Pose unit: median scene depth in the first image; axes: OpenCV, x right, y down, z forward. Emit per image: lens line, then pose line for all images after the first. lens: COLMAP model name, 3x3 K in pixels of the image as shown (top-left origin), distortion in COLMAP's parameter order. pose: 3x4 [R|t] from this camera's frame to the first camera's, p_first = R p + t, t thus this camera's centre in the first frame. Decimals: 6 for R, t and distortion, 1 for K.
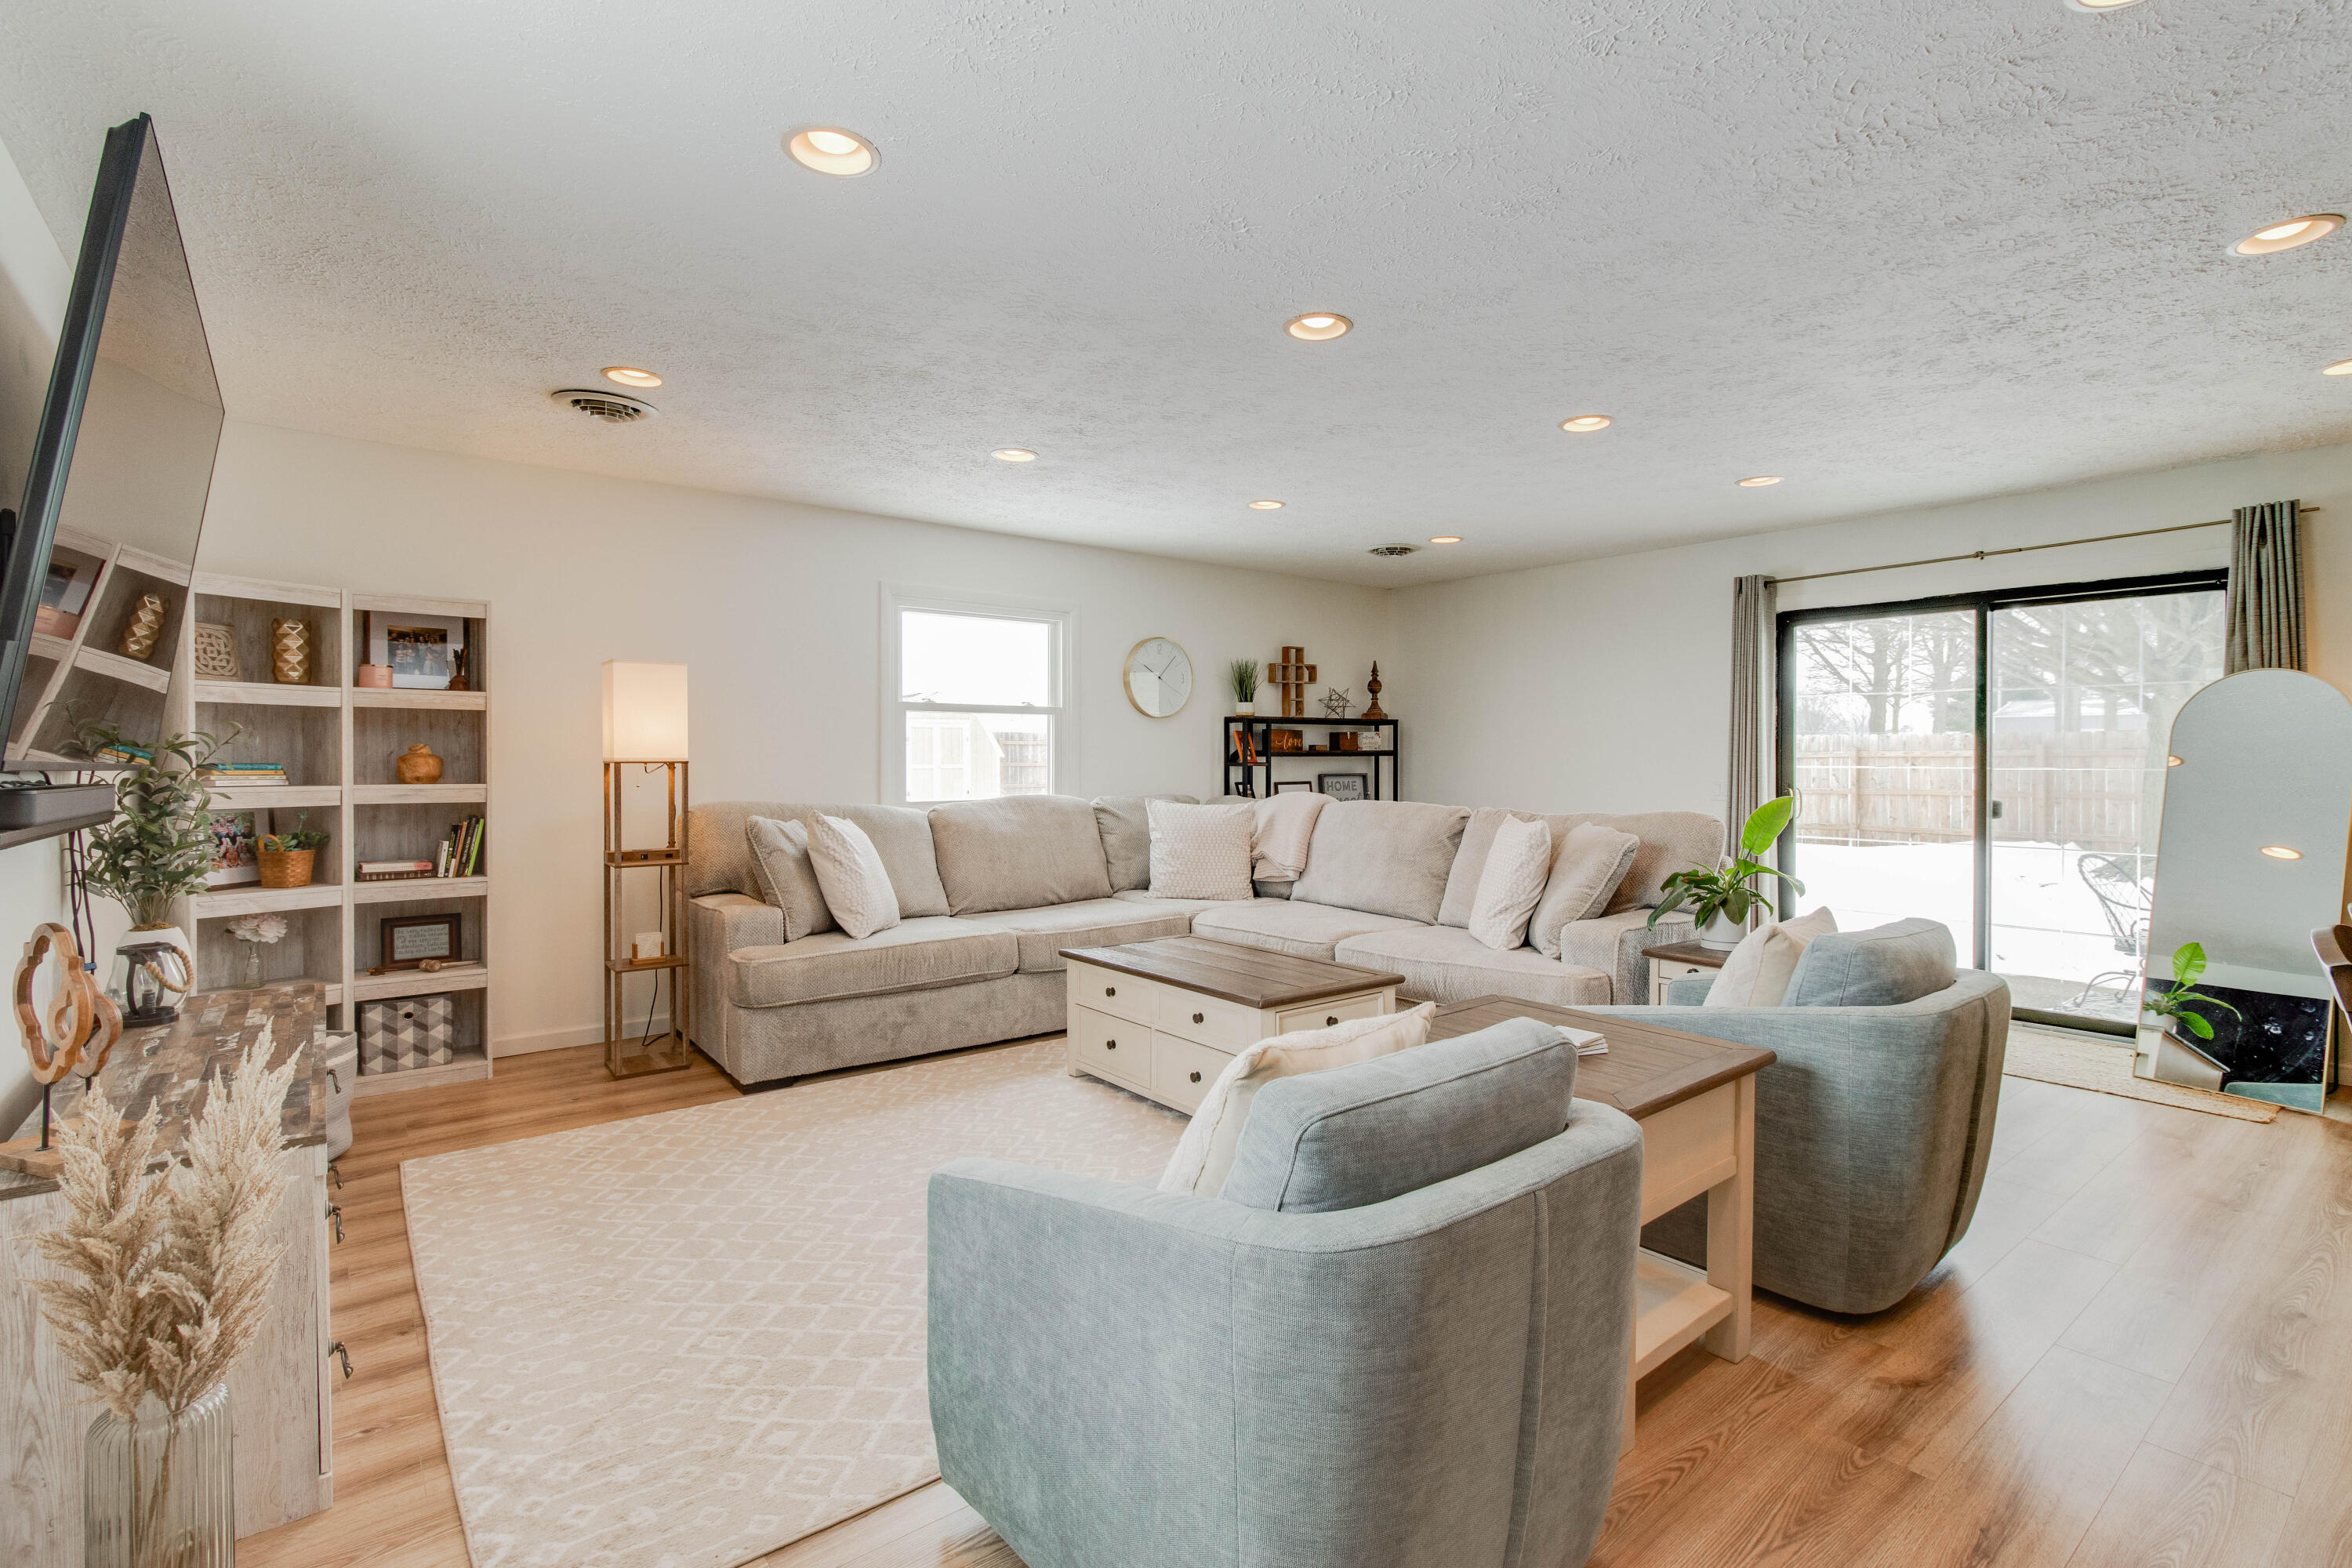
lens RADIAL K [[1097.2, 0, 1183.2], [0, 1097.2, 774.2], [0, 0, 1]] dist [0.001943, 0.002303]
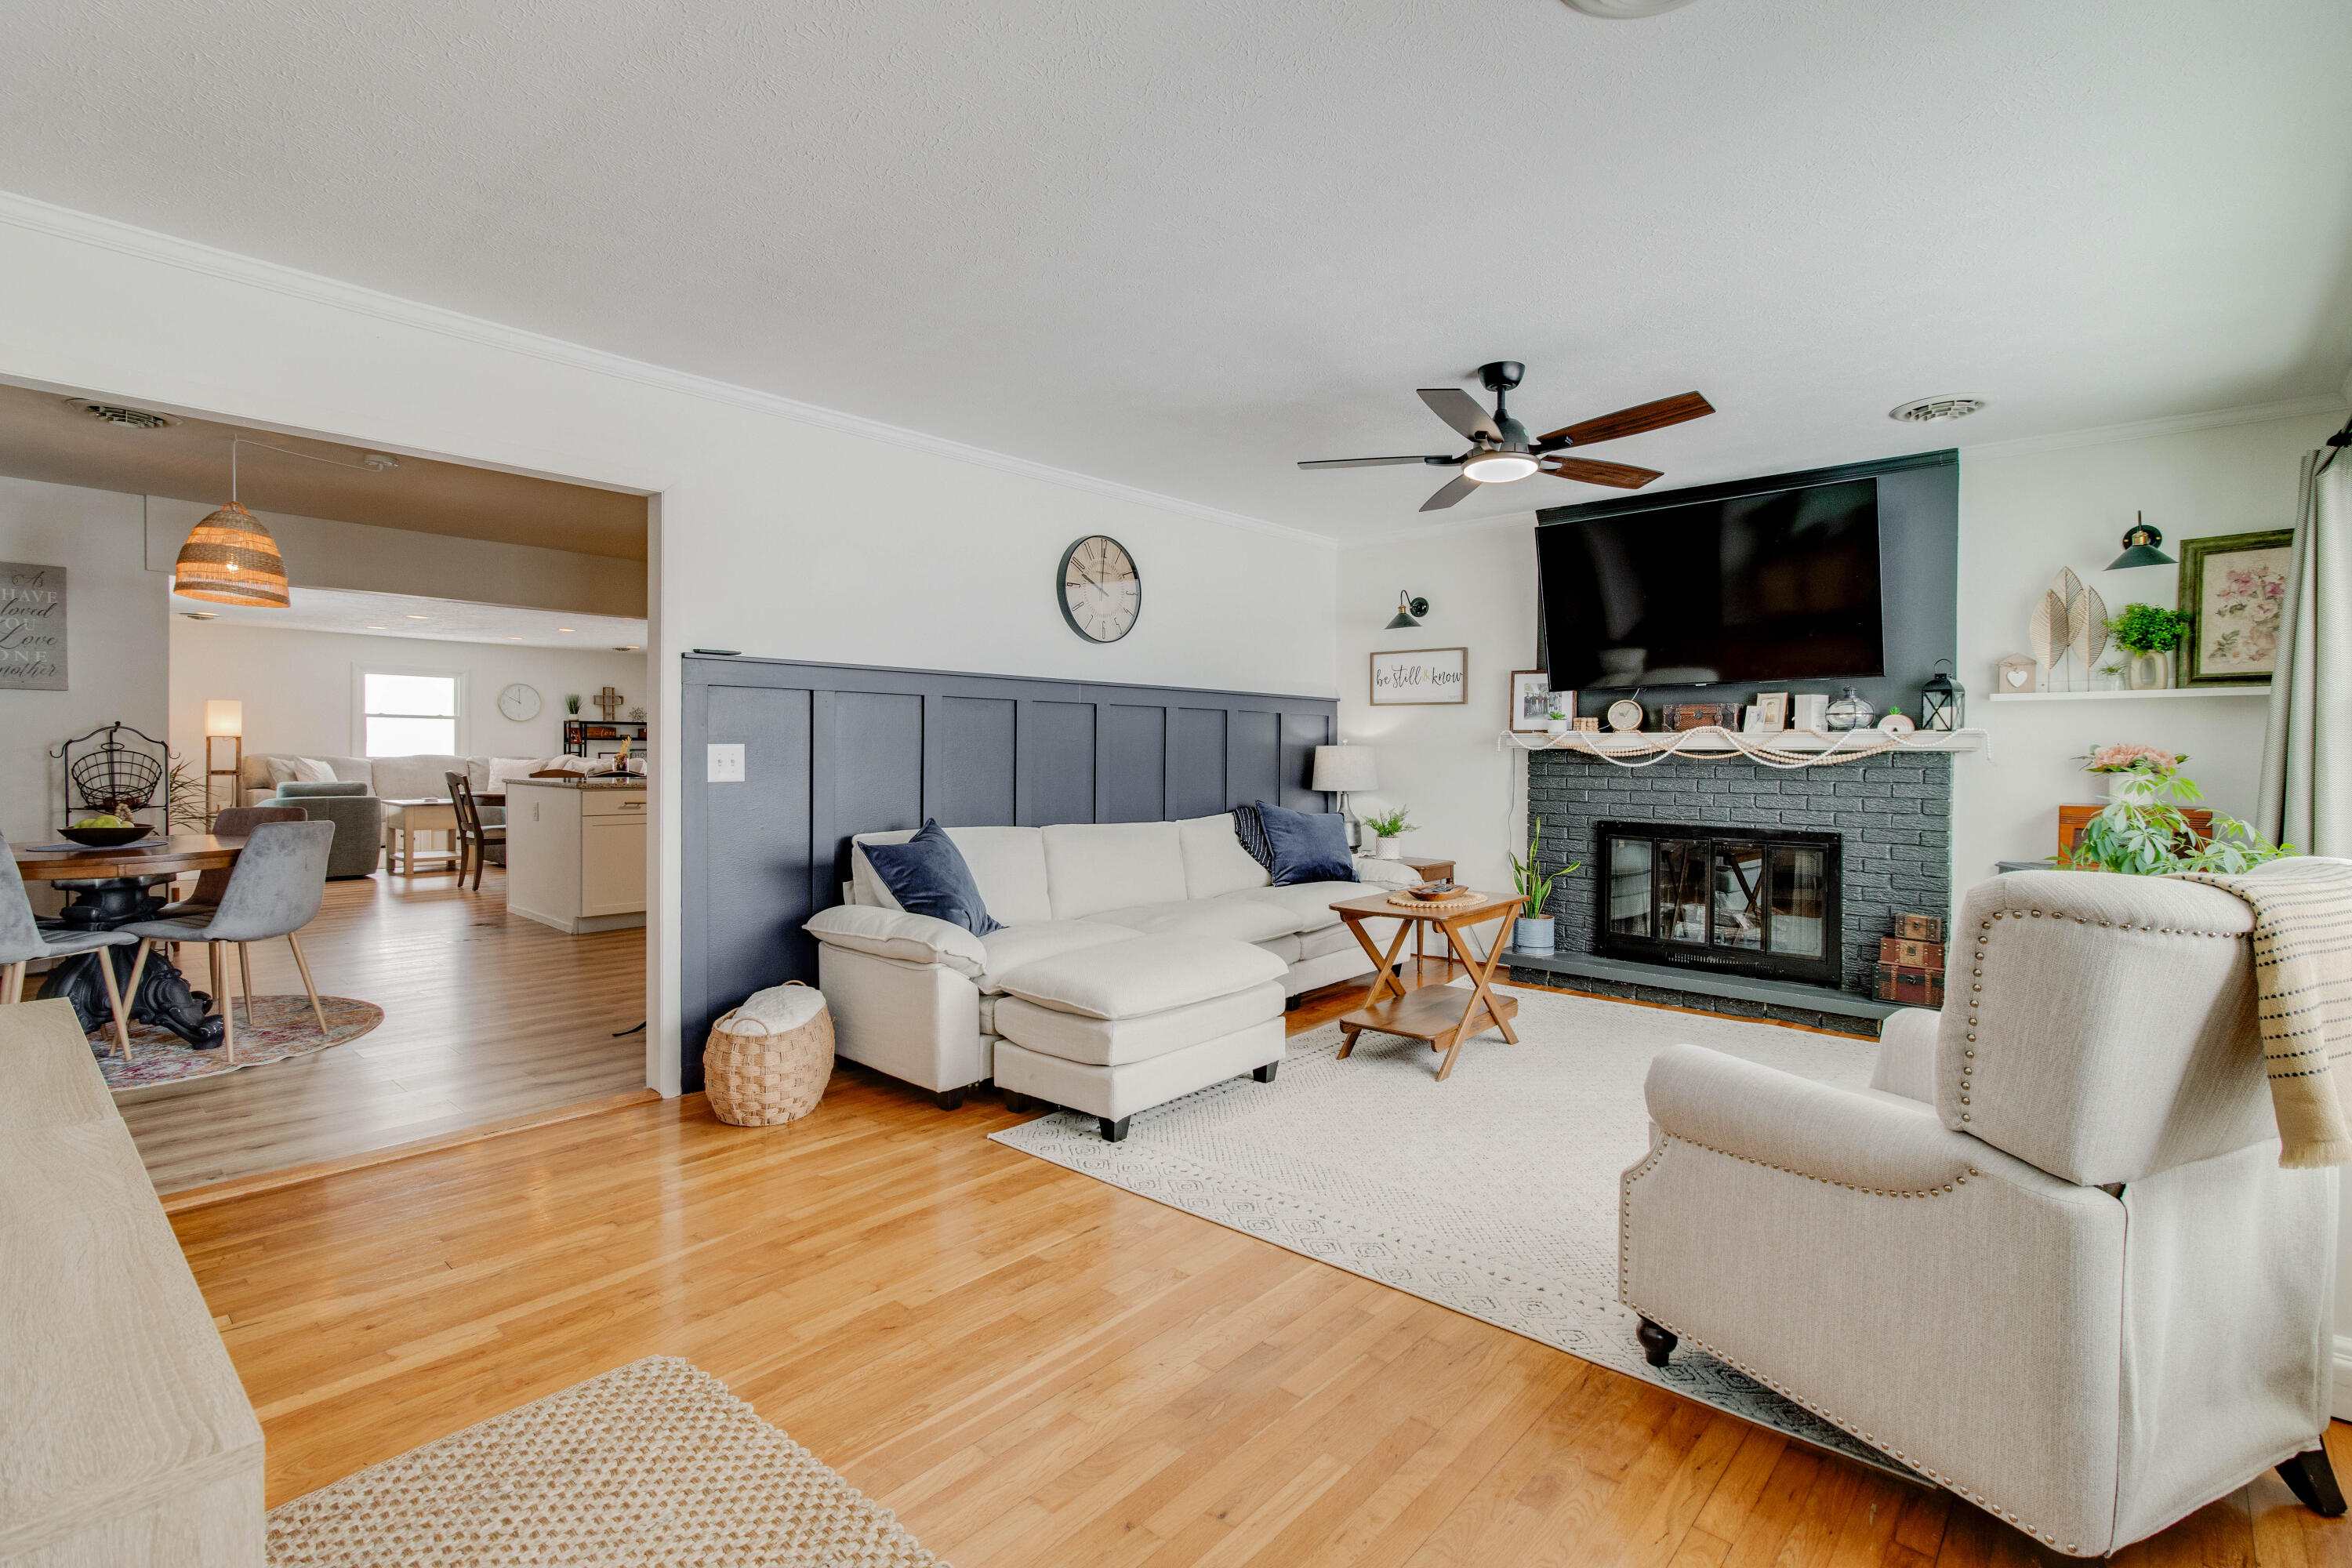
lens RADIAL K [[1097.2, 0, 1172.7], [0, 1097.2, 779.6], [0, 0, 1]] dist [0.001943, 0.002303]
pose [[0.988271, 0.008294, 0.152487, 0.865363], [-0.010141, 0.999884, 0.011338, 0.024251], [-0.152375, -0.012751, 0.988240, -1.250563]]
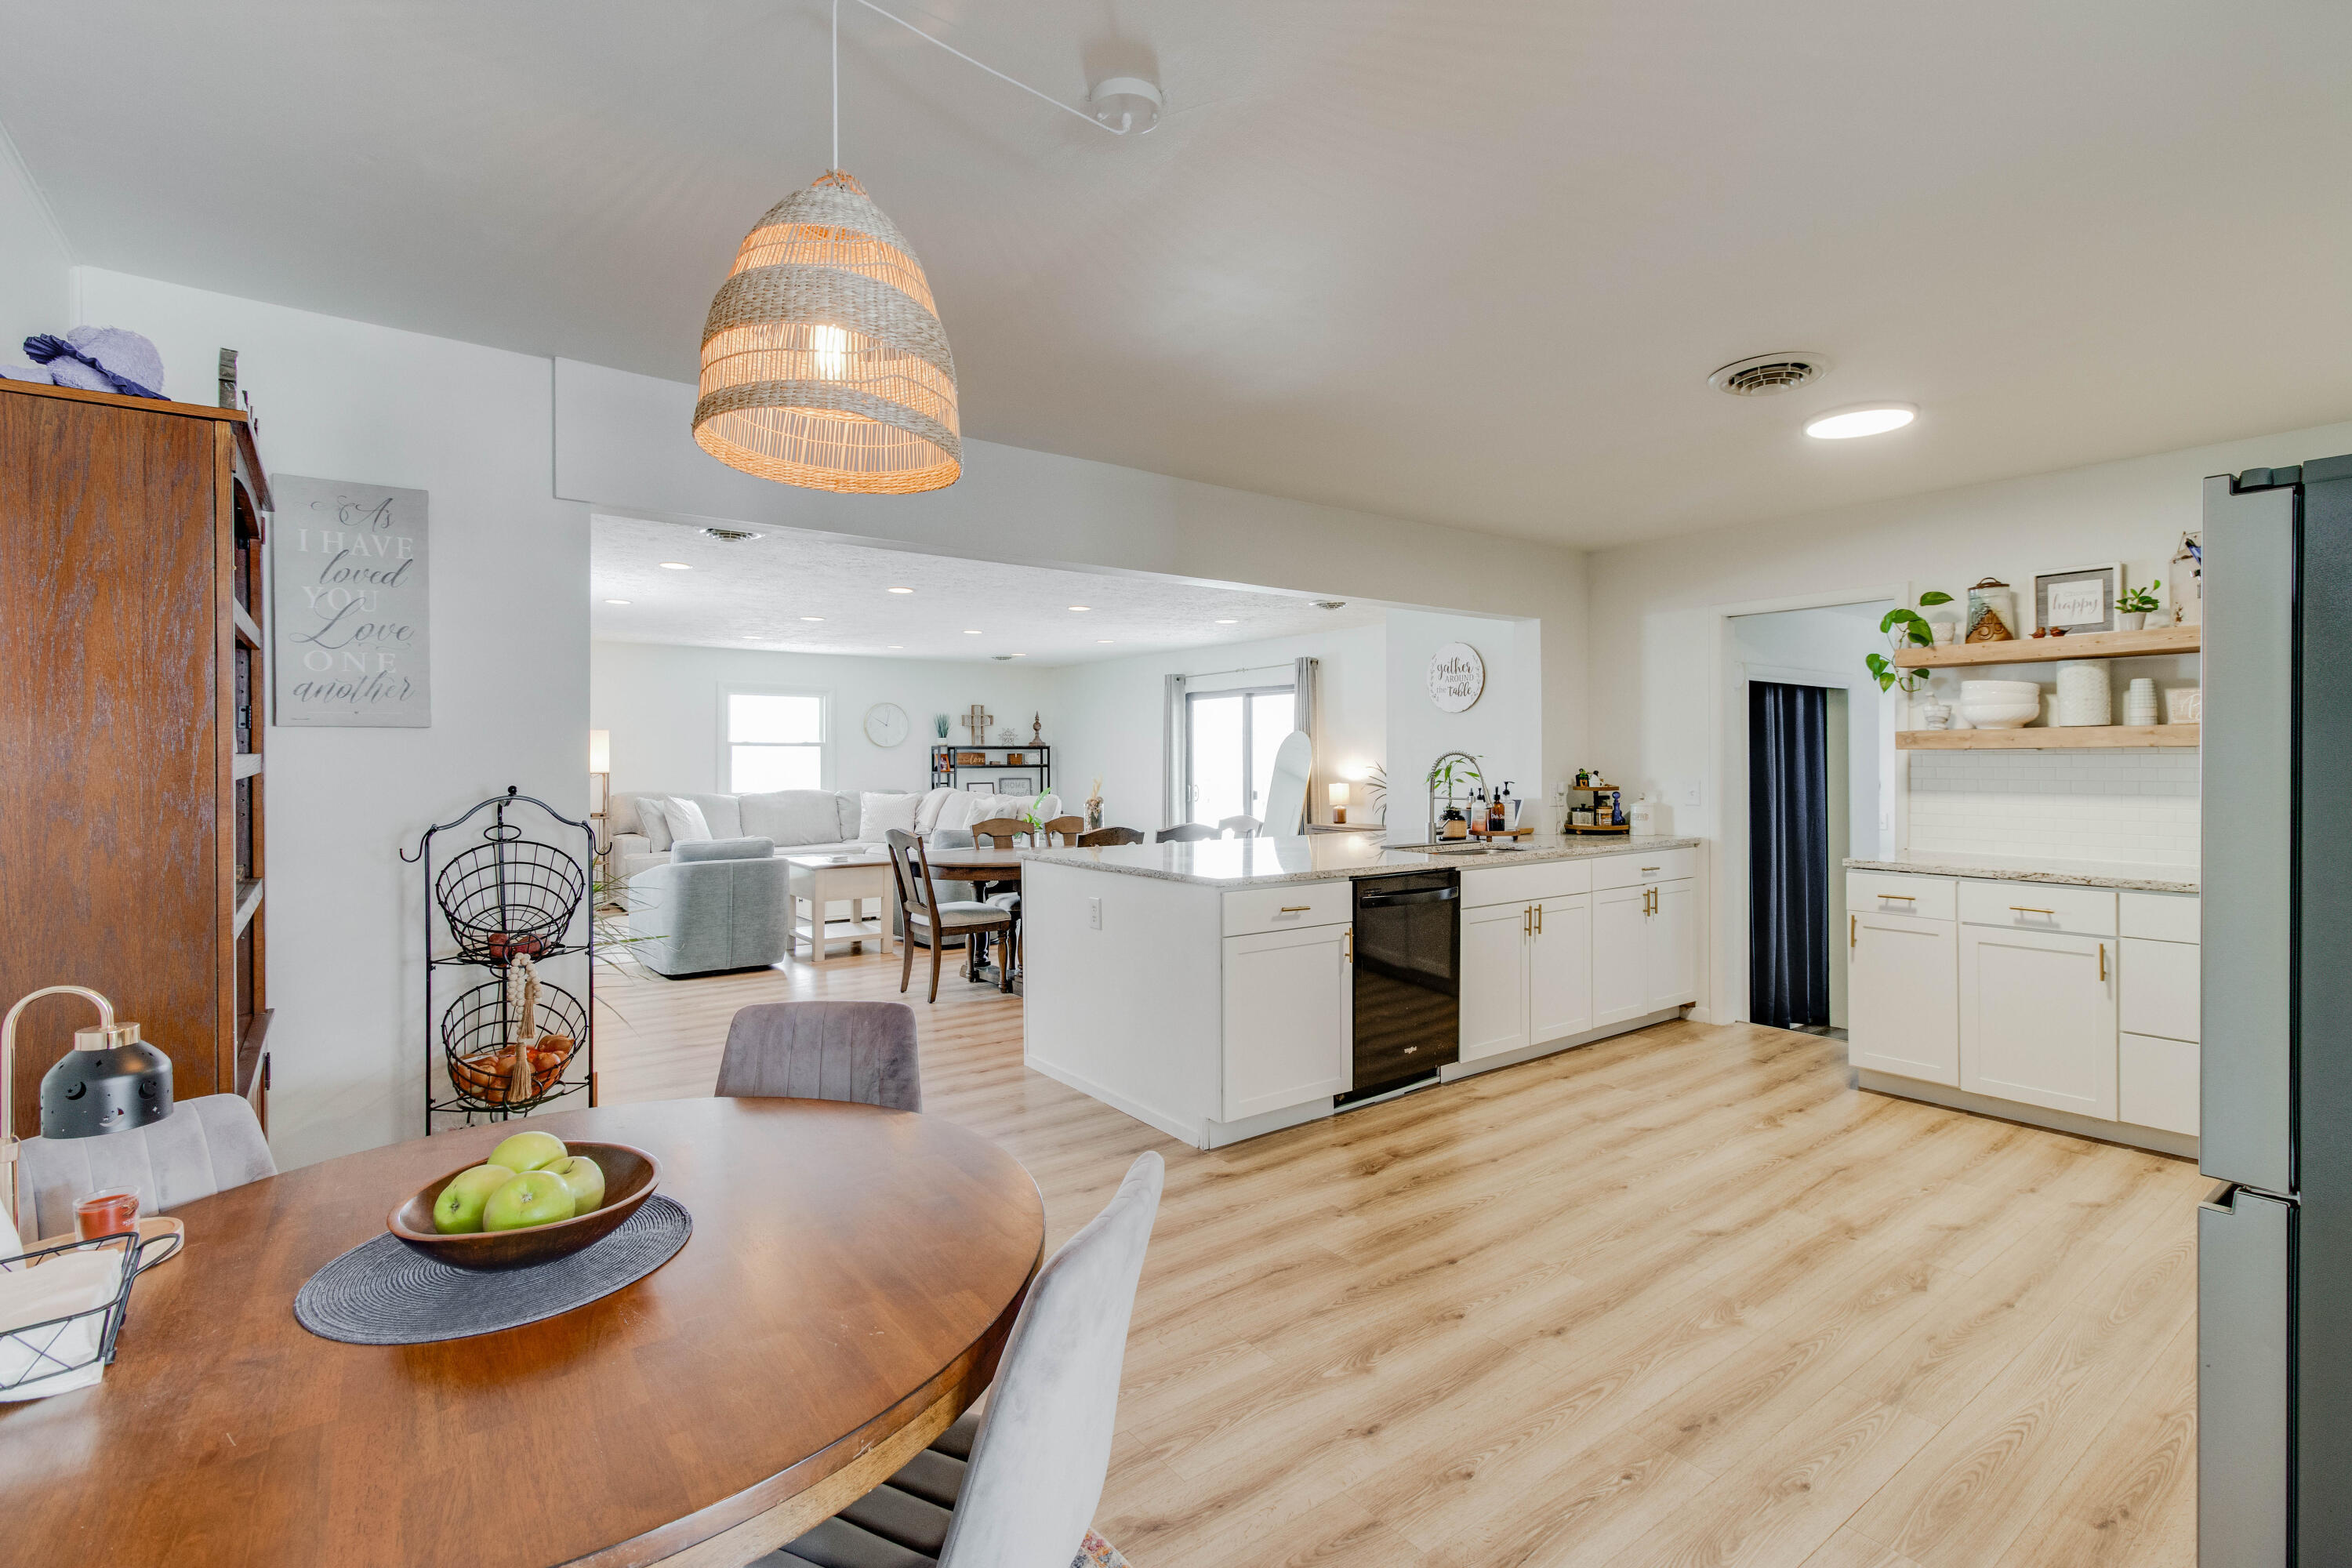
lens RADIAL K [[1097.2, 0, 1171.0], [0, 1097.2, 771.5], [0, 0, 1]] dist [0.001943, 0.002303]
pose [[0.998957, -0.000609, -0.045659, 0.503549], [0.000429, 0.999992, -0.003949, -0.003943], [0.045661, 0.003925, 0.998949, -0.754050]]
